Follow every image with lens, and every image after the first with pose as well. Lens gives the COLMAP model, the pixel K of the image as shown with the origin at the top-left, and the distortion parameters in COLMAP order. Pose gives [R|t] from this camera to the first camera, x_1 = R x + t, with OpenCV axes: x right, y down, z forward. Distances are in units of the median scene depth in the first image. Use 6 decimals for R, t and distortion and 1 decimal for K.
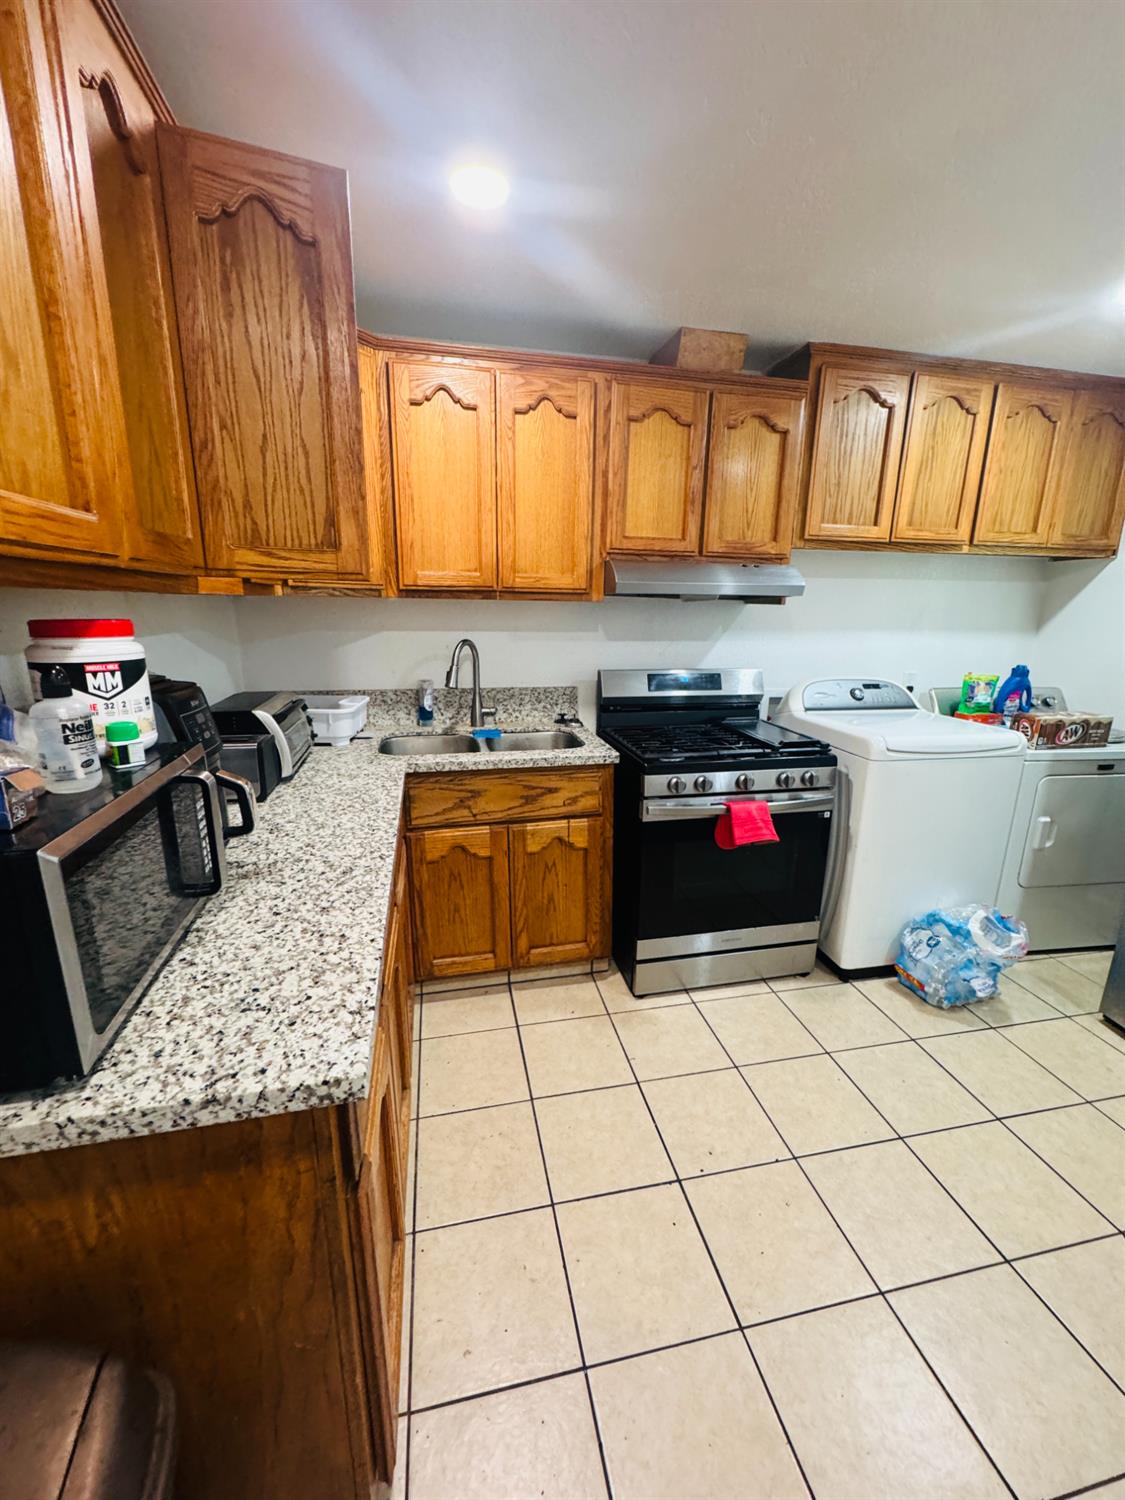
lens RADIAL K [[597.9, 0, 562.5], [0, 597.9, 750.0], [0, 0, 1]] dist [-0.003027, -0.000117]
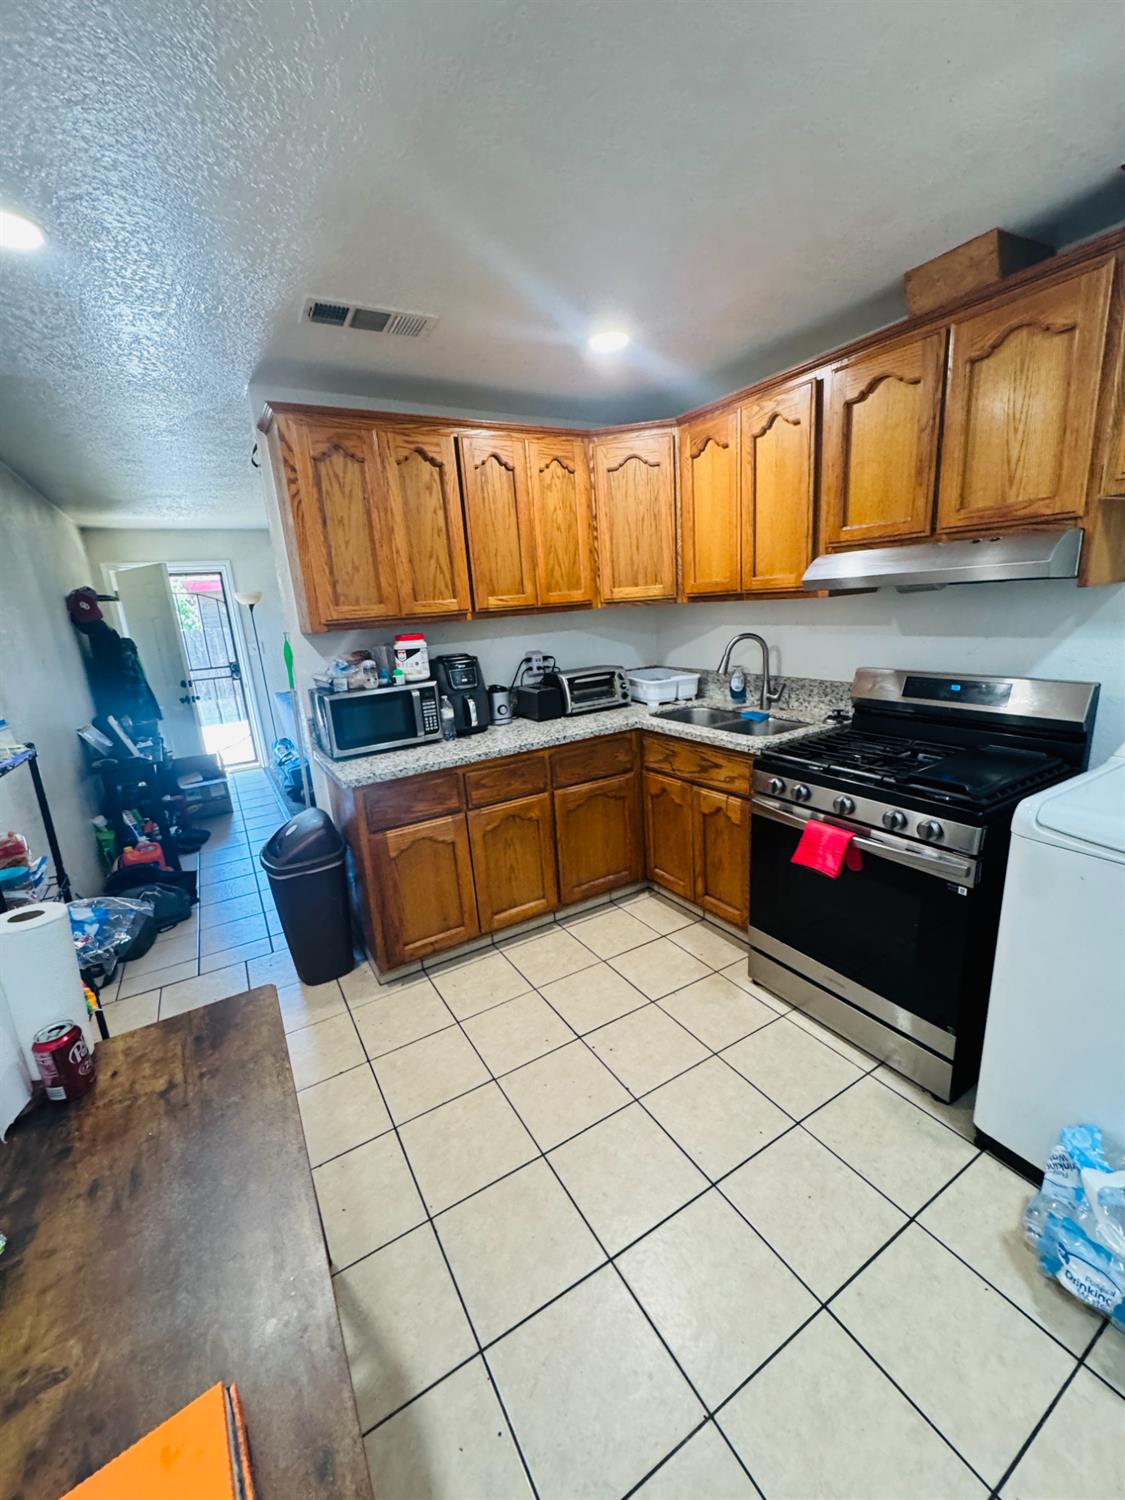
lens RADIAL K [[599.7, 0, 565.2], [0, 599.7, 748.1], [0, 0, 1]] dist [-0.003670, -0.000411]
pose [[0.321409, 0.194551, -0.926740, 0.896849], [-0.152402, 0.976537, 0.152149, -0.092504], [0.934596, 0.092335, 0.343517, 0.289666]]
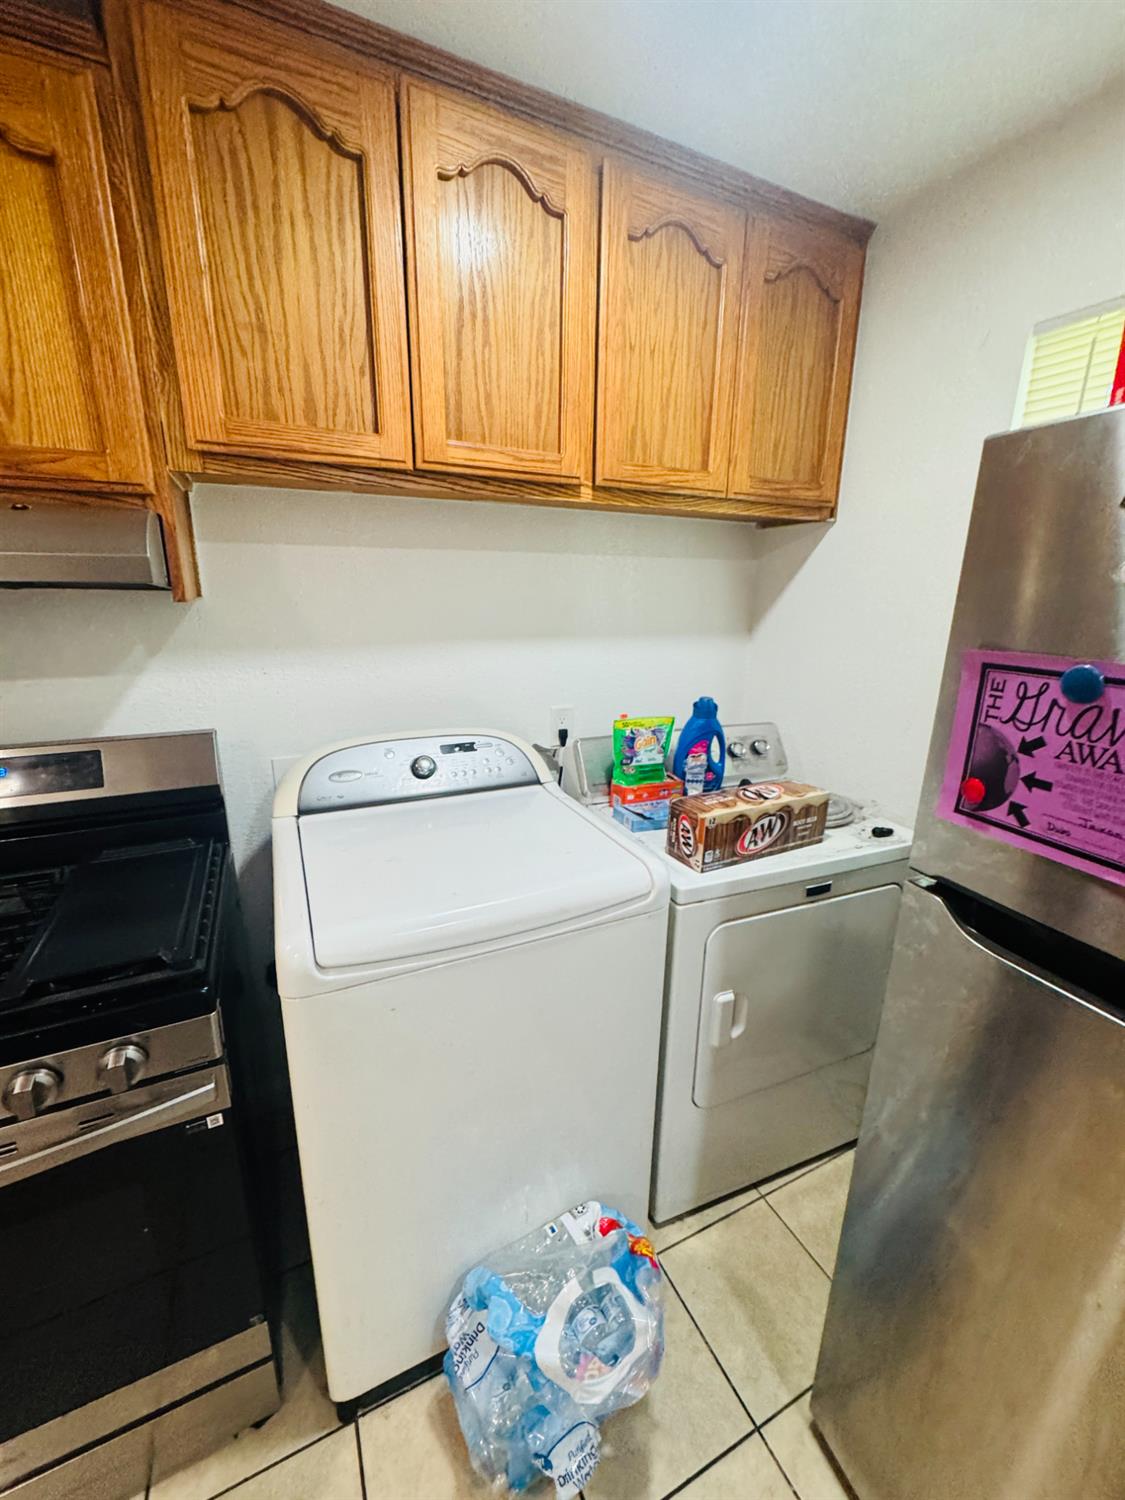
lens RADIAL K [[599.7, 0, 565.2], [0, 599.7, 748.1], [0, 0, 1]] dist [-0.003670, -0.000411]
pose [[0.968784, -0.064211, 0.239444, 0.579485], [0.058047, 0.997778, 0.032715, -0.143049], [-0.241013, -0.017795, 0.970359, 0.536269]]
